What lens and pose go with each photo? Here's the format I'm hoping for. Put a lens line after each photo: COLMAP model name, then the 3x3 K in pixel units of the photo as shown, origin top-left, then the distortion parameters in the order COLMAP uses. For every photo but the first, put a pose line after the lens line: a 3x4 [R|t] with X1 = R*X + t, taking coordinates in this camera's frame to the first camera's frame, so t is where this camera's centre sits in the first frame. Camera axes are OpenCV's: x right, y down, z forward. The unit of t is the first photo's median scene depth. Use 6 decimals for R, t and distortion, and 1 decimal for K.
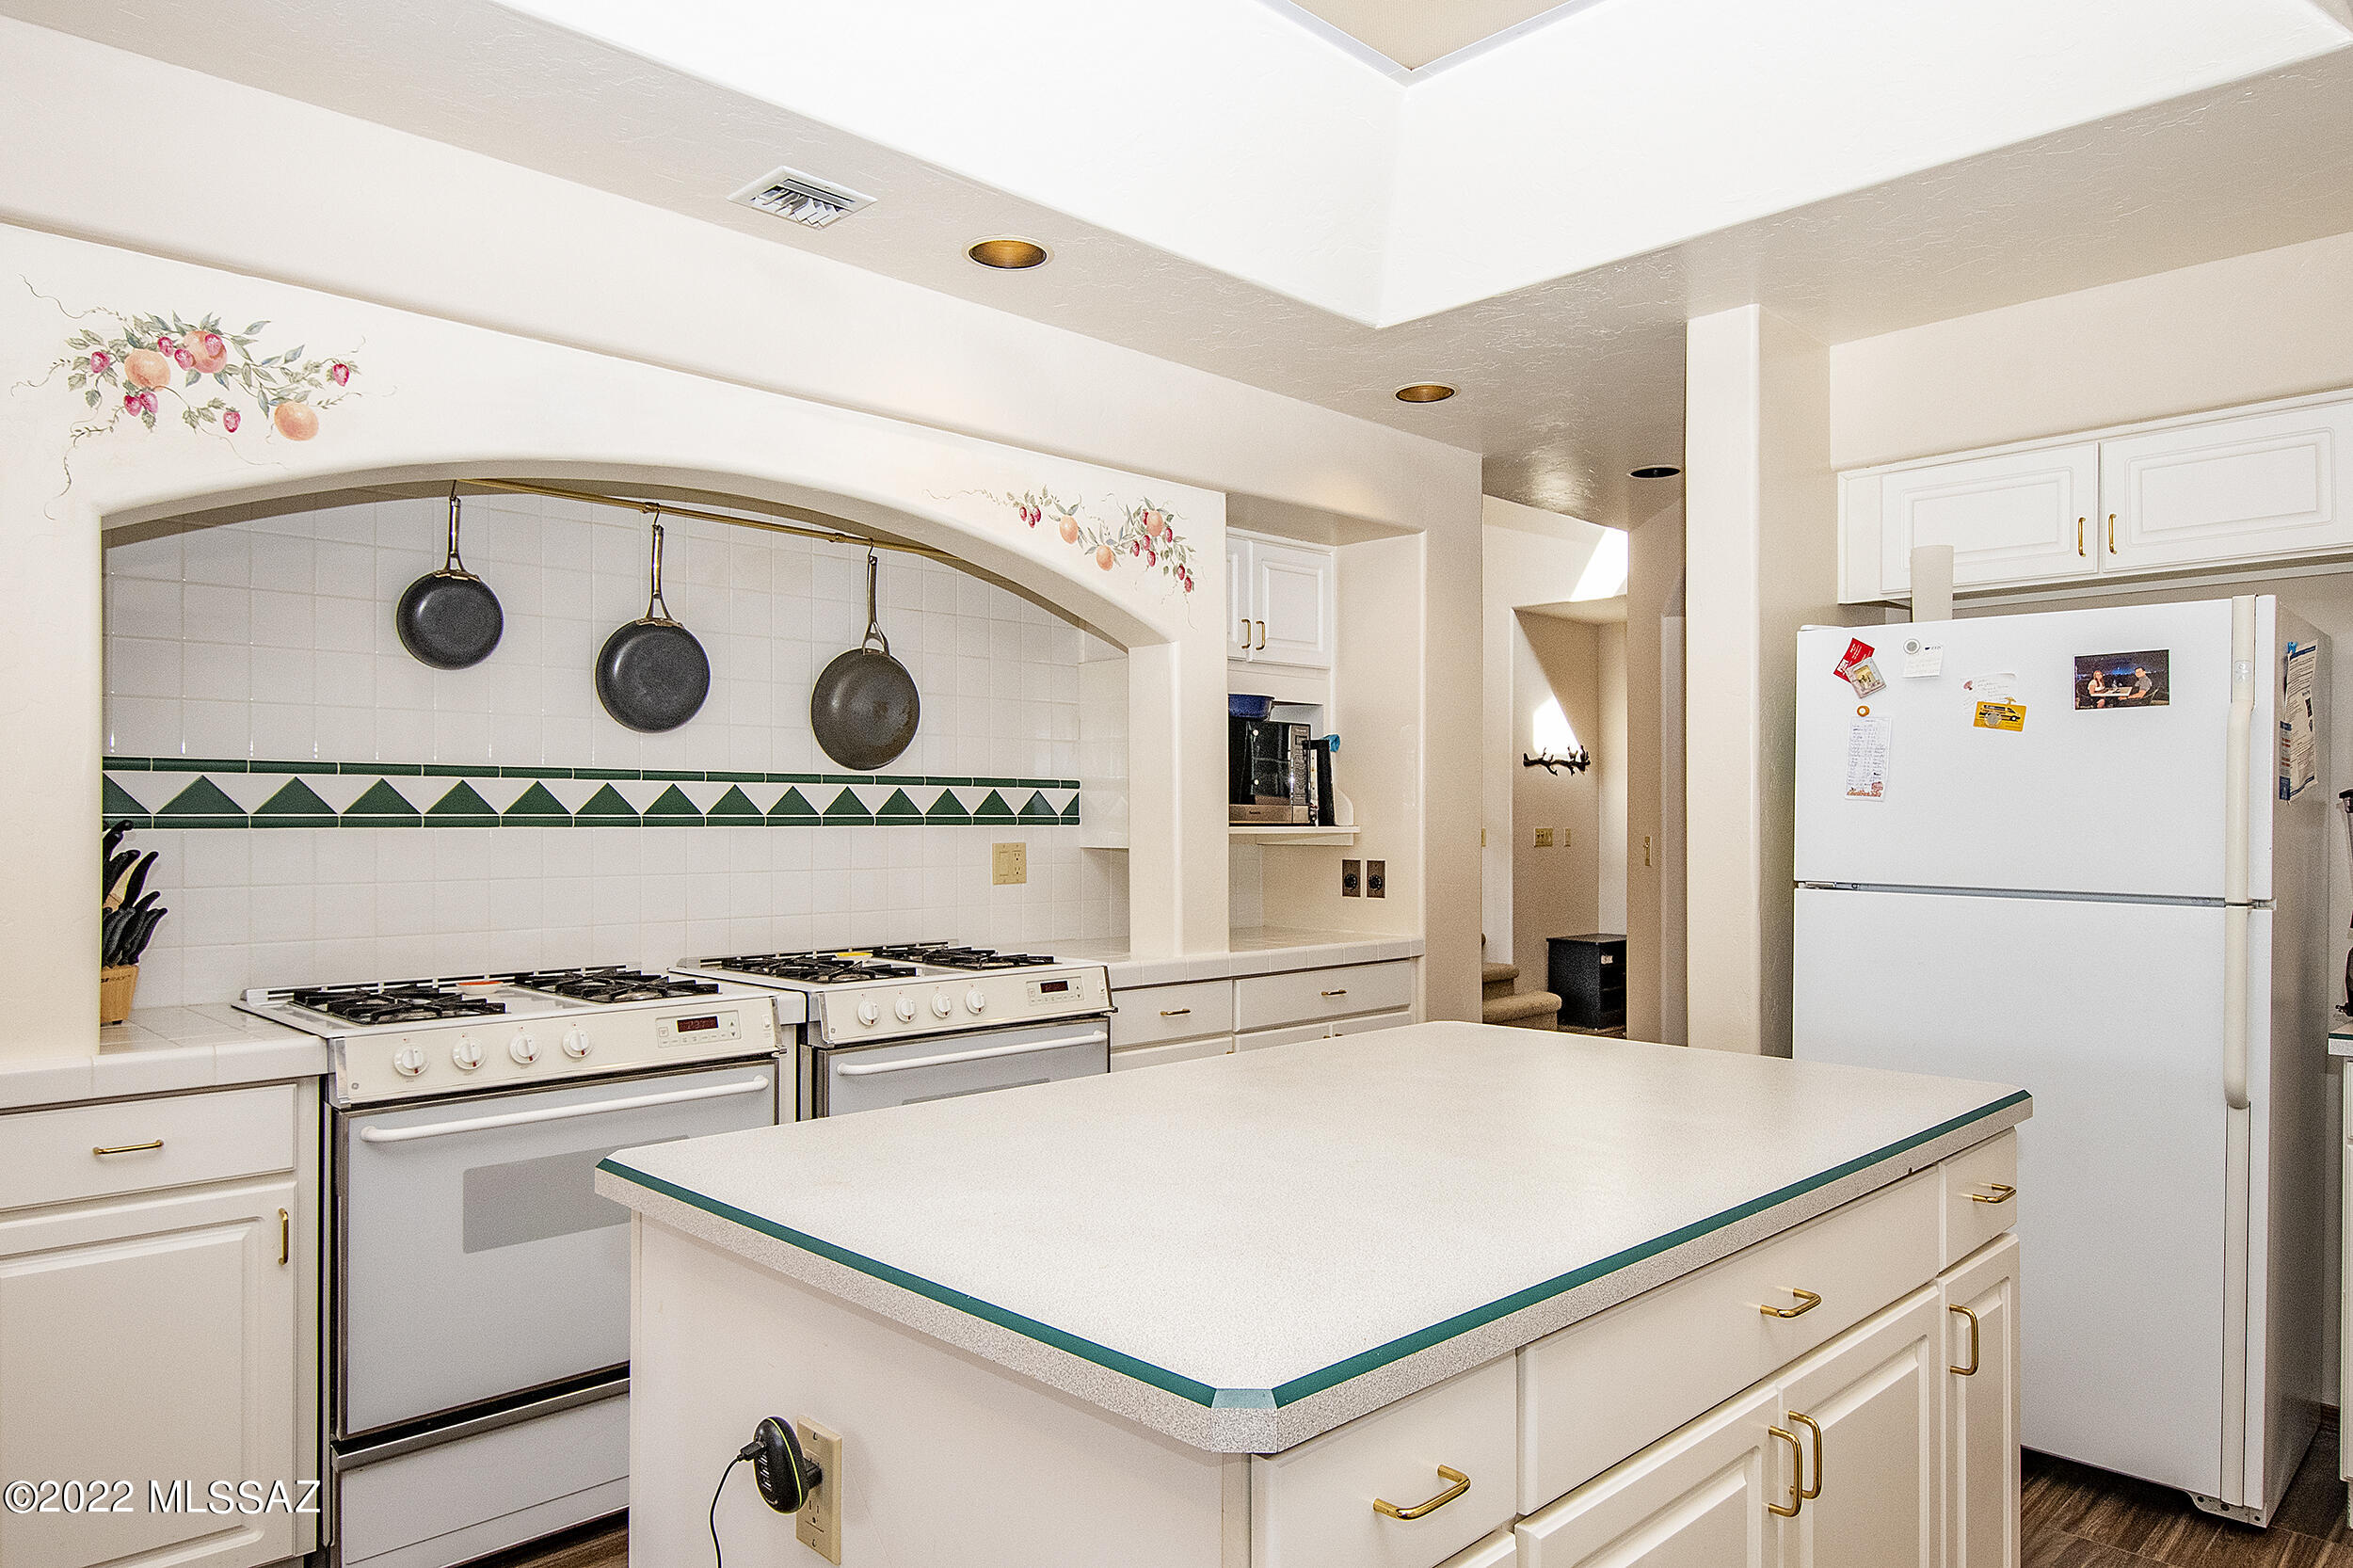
lens RADIAL K [[1480.4, 0, 1180.8], [0, 1480.4, 793.4], [0, 0, 1]] dist [-0.000148, -0.006628]
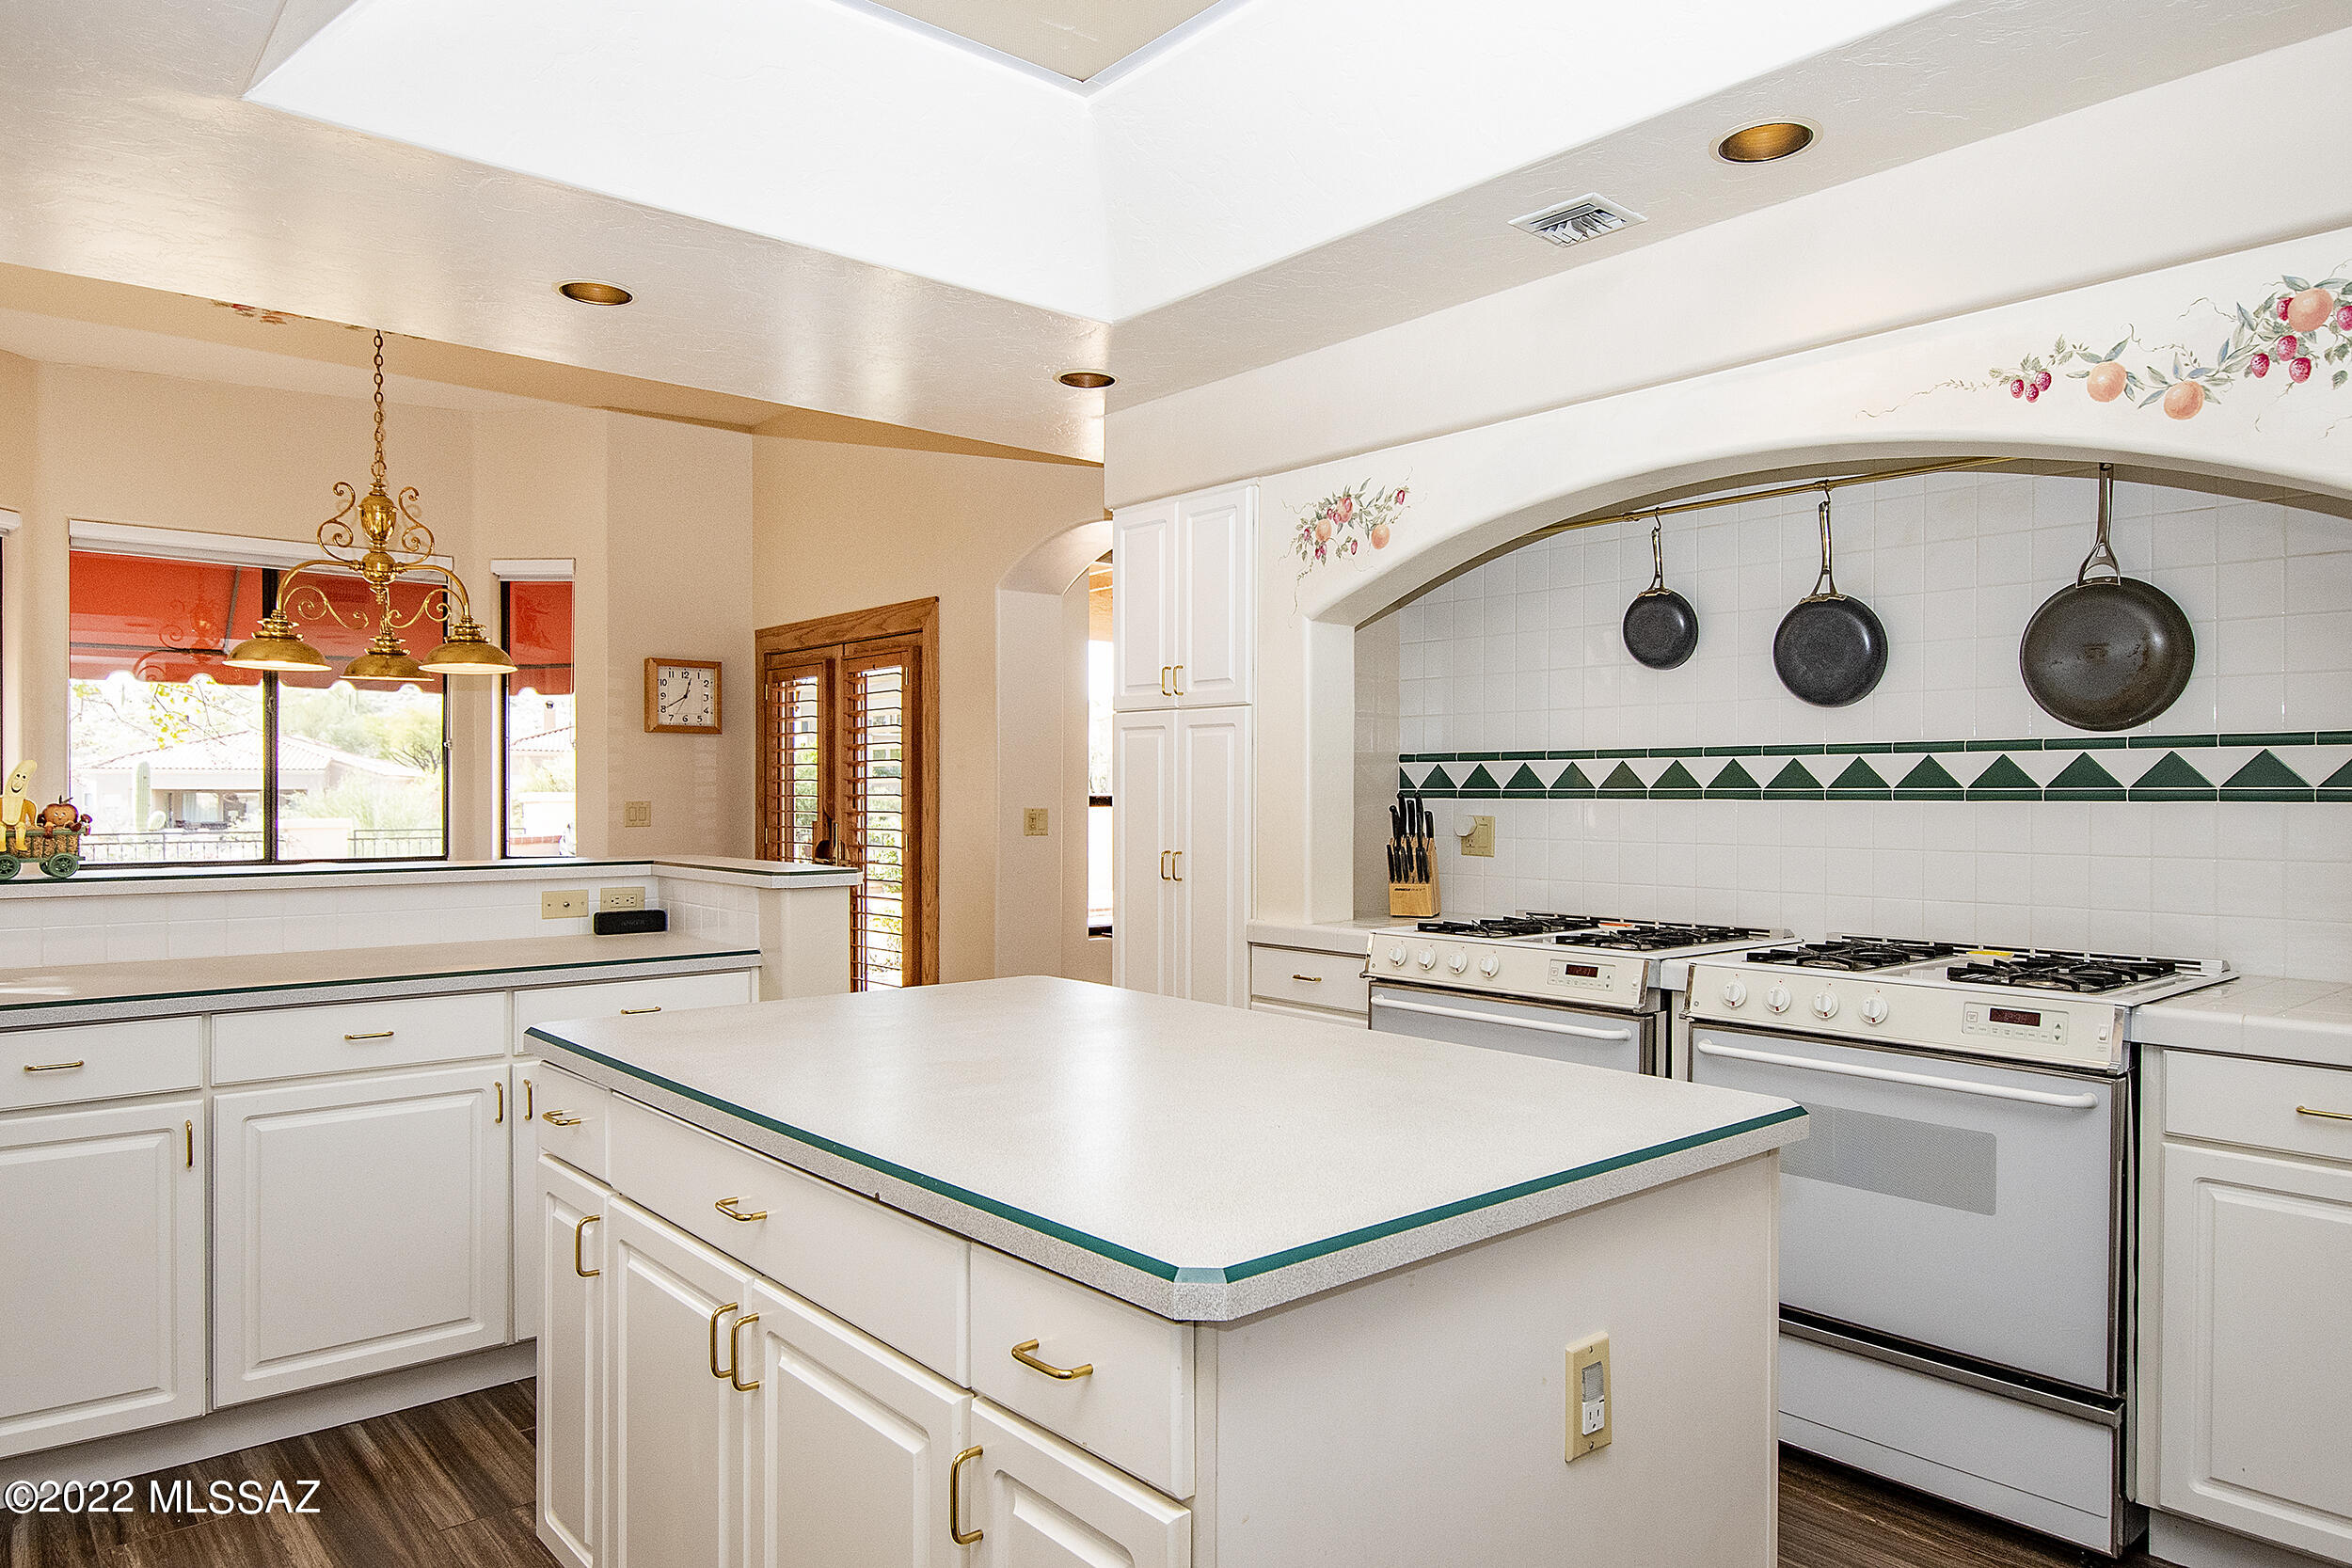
lens RADIAL K [[1479.6, 0, 1185.3], [0, 1479.6, 797.0], [0, 0, 1]] dist [-0.000148, -0.006628]
pose [[-0.067057, 0.003033, -0.997745, 0.666663], [0.016632, 0.999860, 0.001921, 0.010876], [0.997610, -0.016465, -0.067098, 0.615449]]
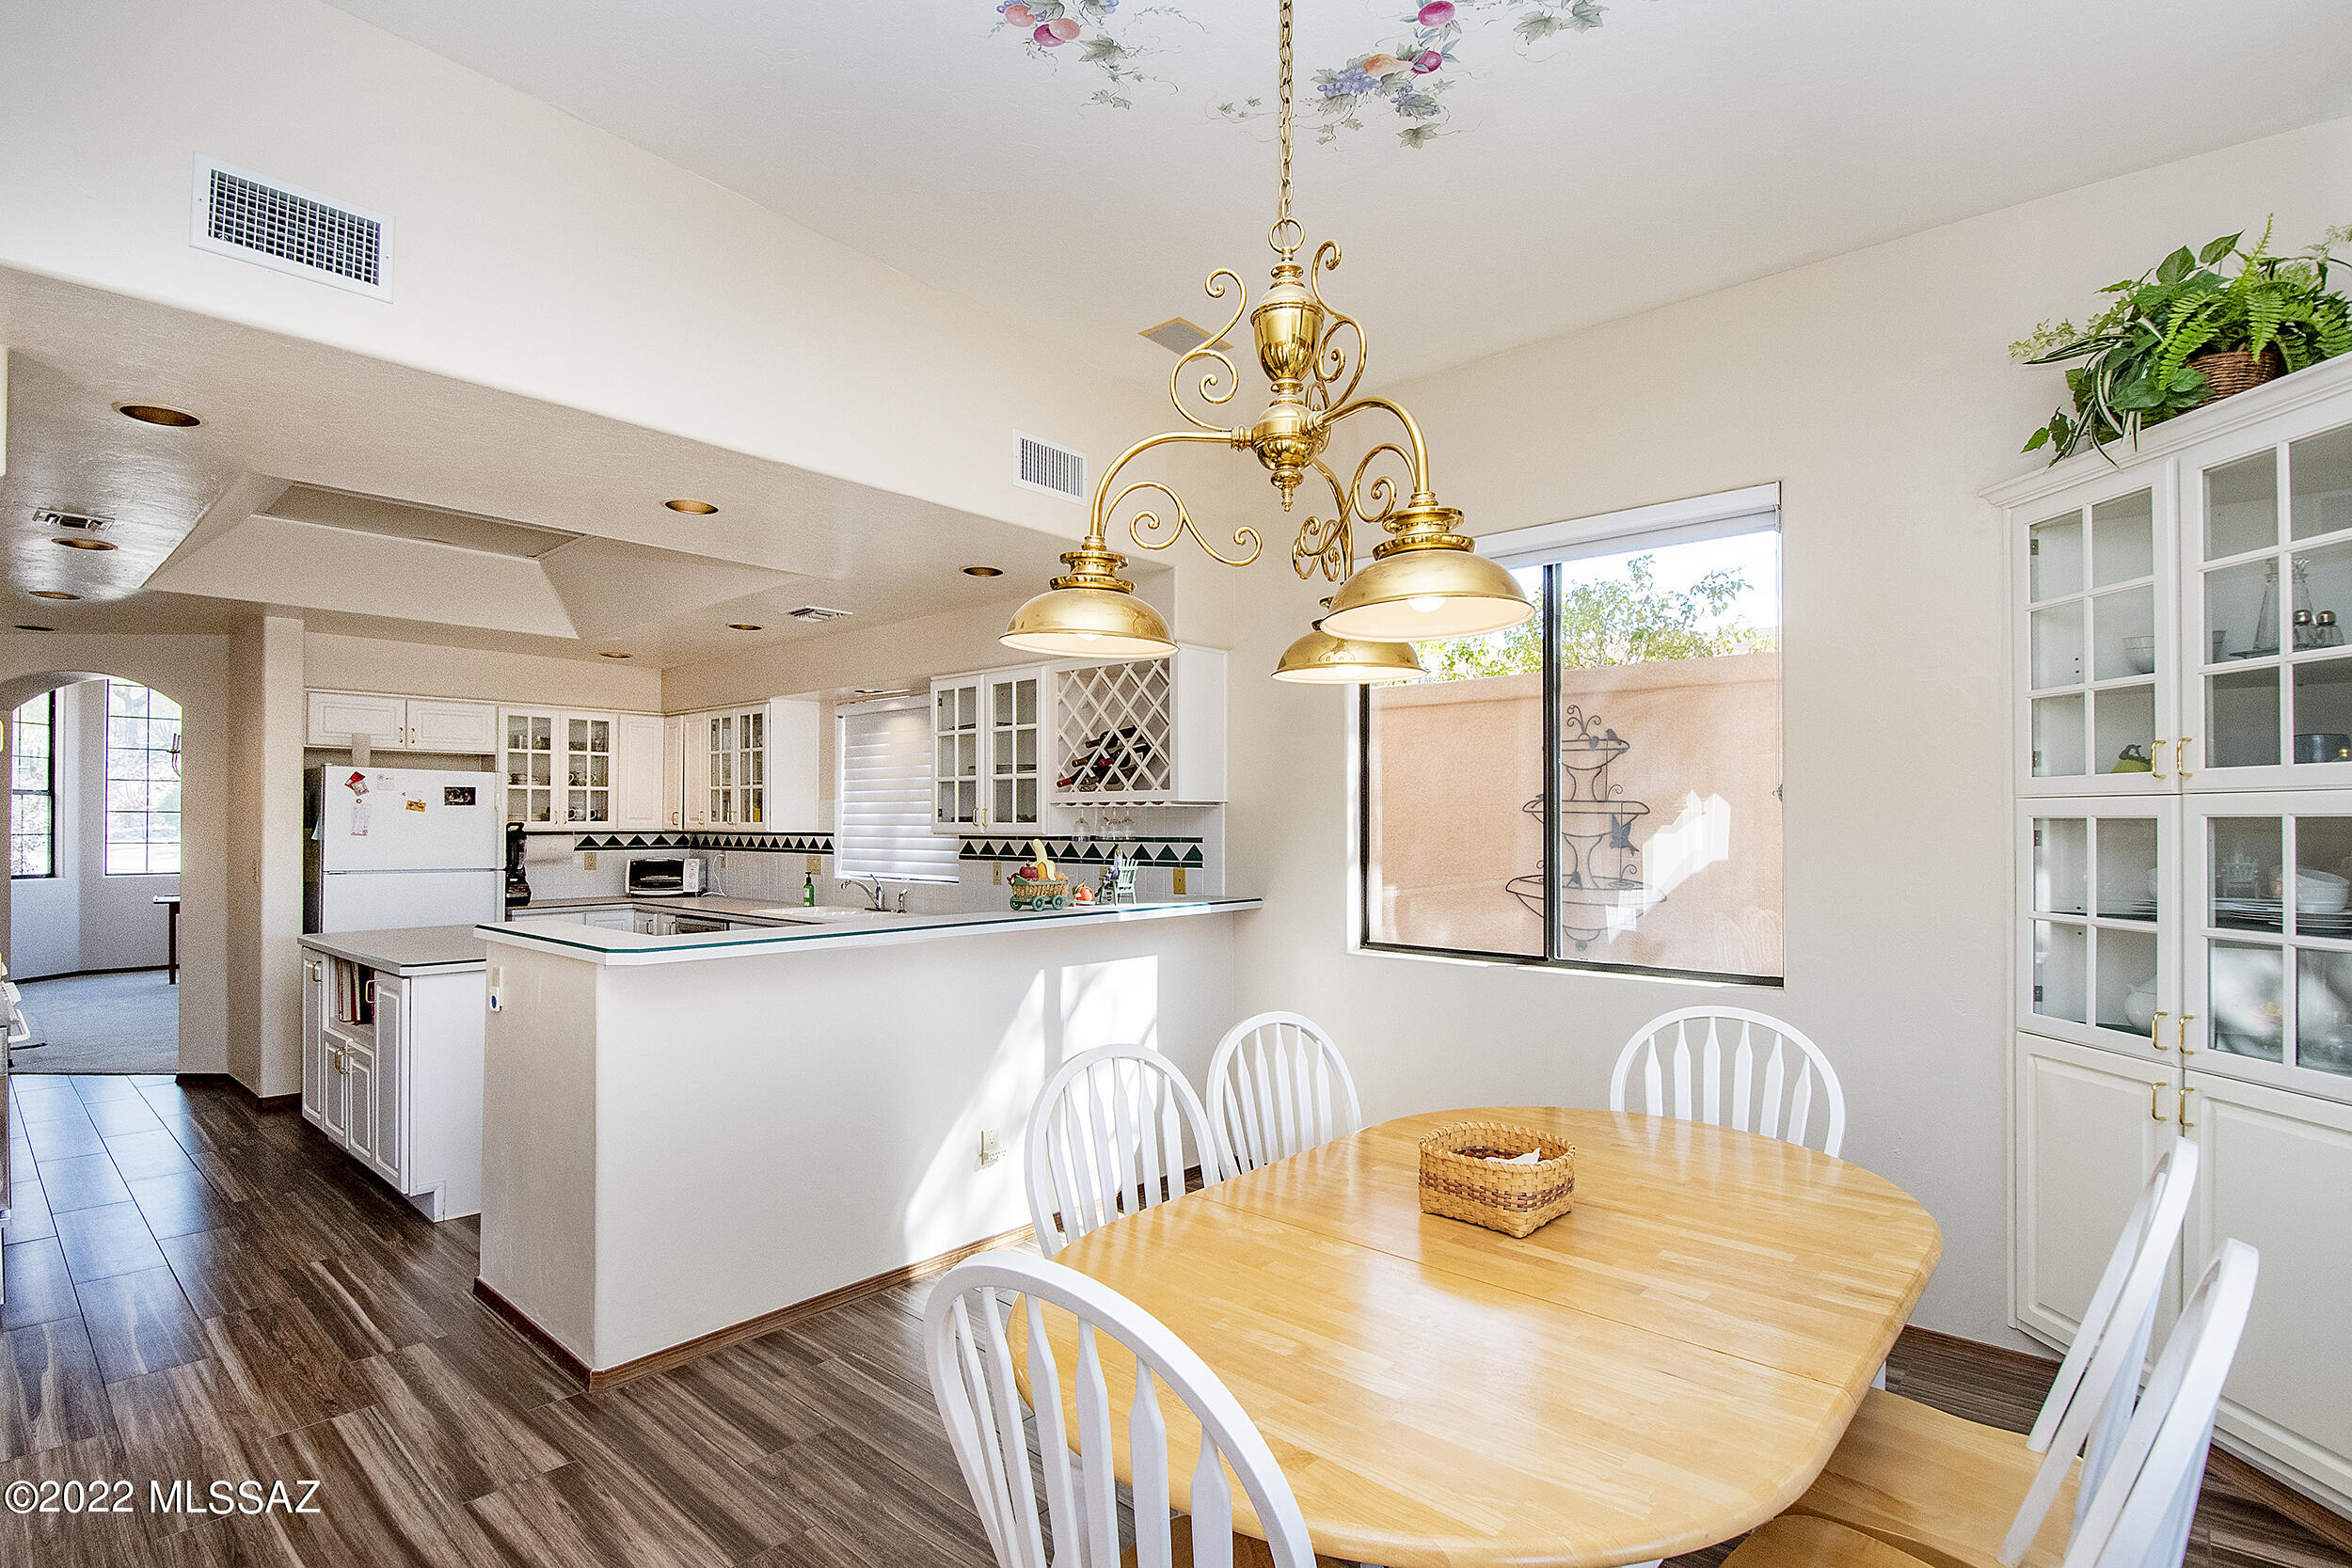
lens RADIAL K [[1121.9, 0, 1174.4], [0, 1121.9, 803.4], [0, 0, 1]] dist [0.009750, -0.003144]
pose [[-0.060663, 0.009231, 0.998116, -3.555476], [-0.028651, 0.999529, -0.010986, -0.164988], [-0.997747, -0.029263, -0.060370, -0.599873]]
